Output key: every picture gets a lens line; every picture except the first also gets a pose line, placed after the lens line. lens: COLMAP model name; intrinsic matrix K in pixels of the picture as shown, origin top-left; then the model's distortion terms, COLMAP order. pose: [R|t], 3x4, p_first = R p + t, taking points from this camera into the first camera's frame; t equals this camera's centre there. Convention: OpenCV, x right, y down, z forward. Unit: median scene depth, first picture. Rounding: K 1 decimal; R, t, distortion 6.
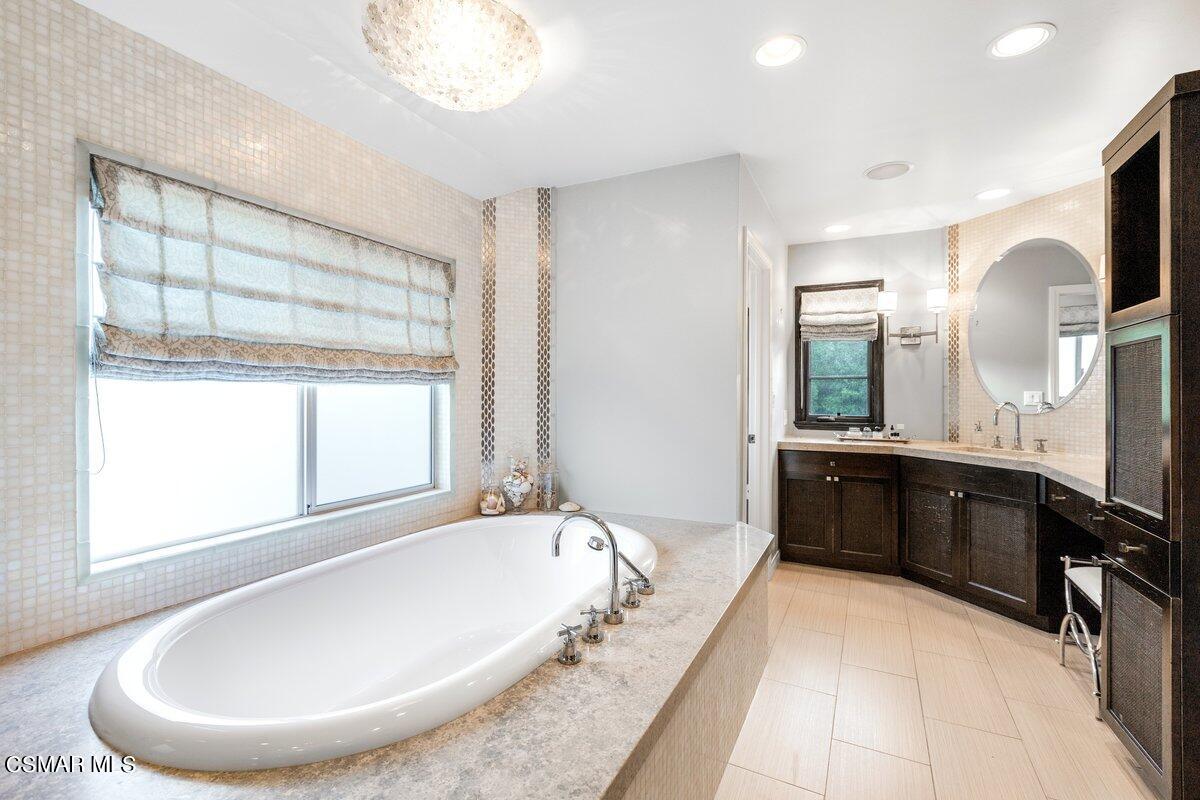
lens RADIAL K [[527.8, 0, 608.0], [0, 527.8, 393.0], [0, 0, 1]] dist [0.002925, 0.000190]
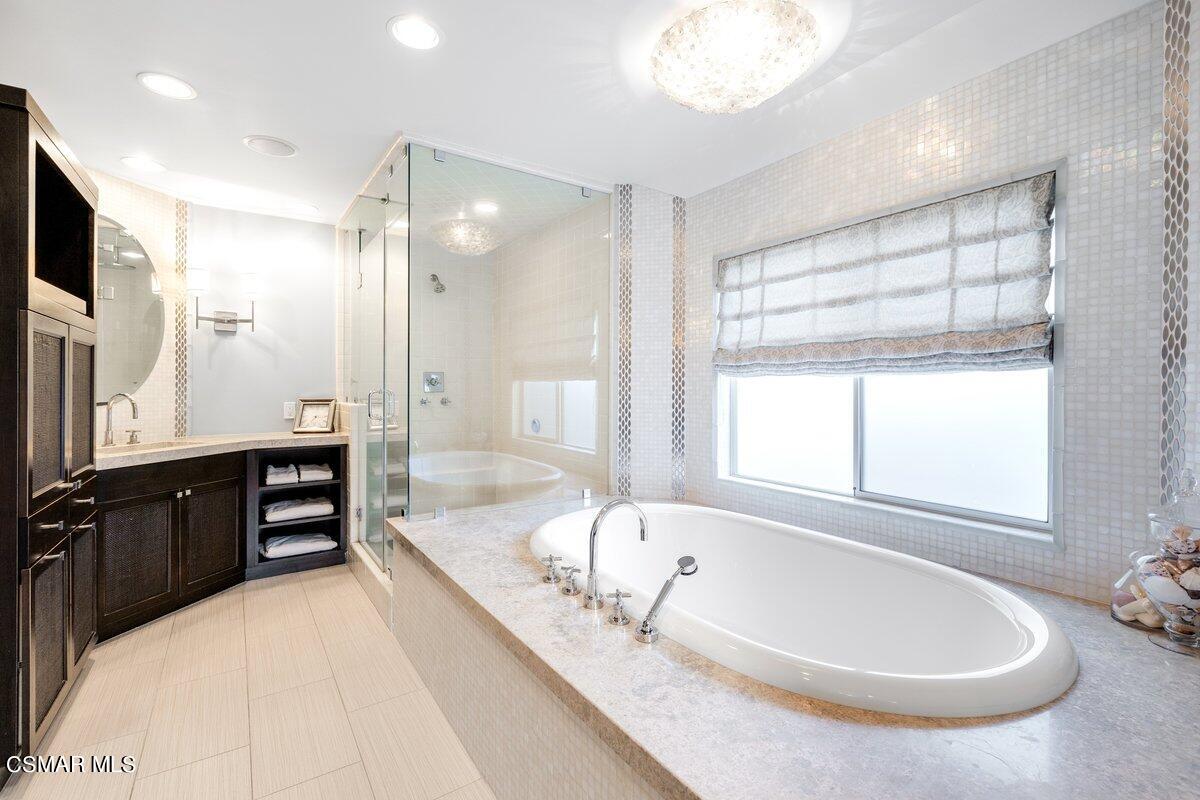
lens RADIAL K [[561.7, 0, 602.7], [0, 561.7, 384.3], [0, 0, 1]] dist [-0.004575, -0.000236]
pose [[-0.506328, -0.009996, -0.862283, 0.759665], [-0.000230, 0.999934, -0.011456, 0.016282], [0.862341, -0.005602, -0.506297, 1.273492]]
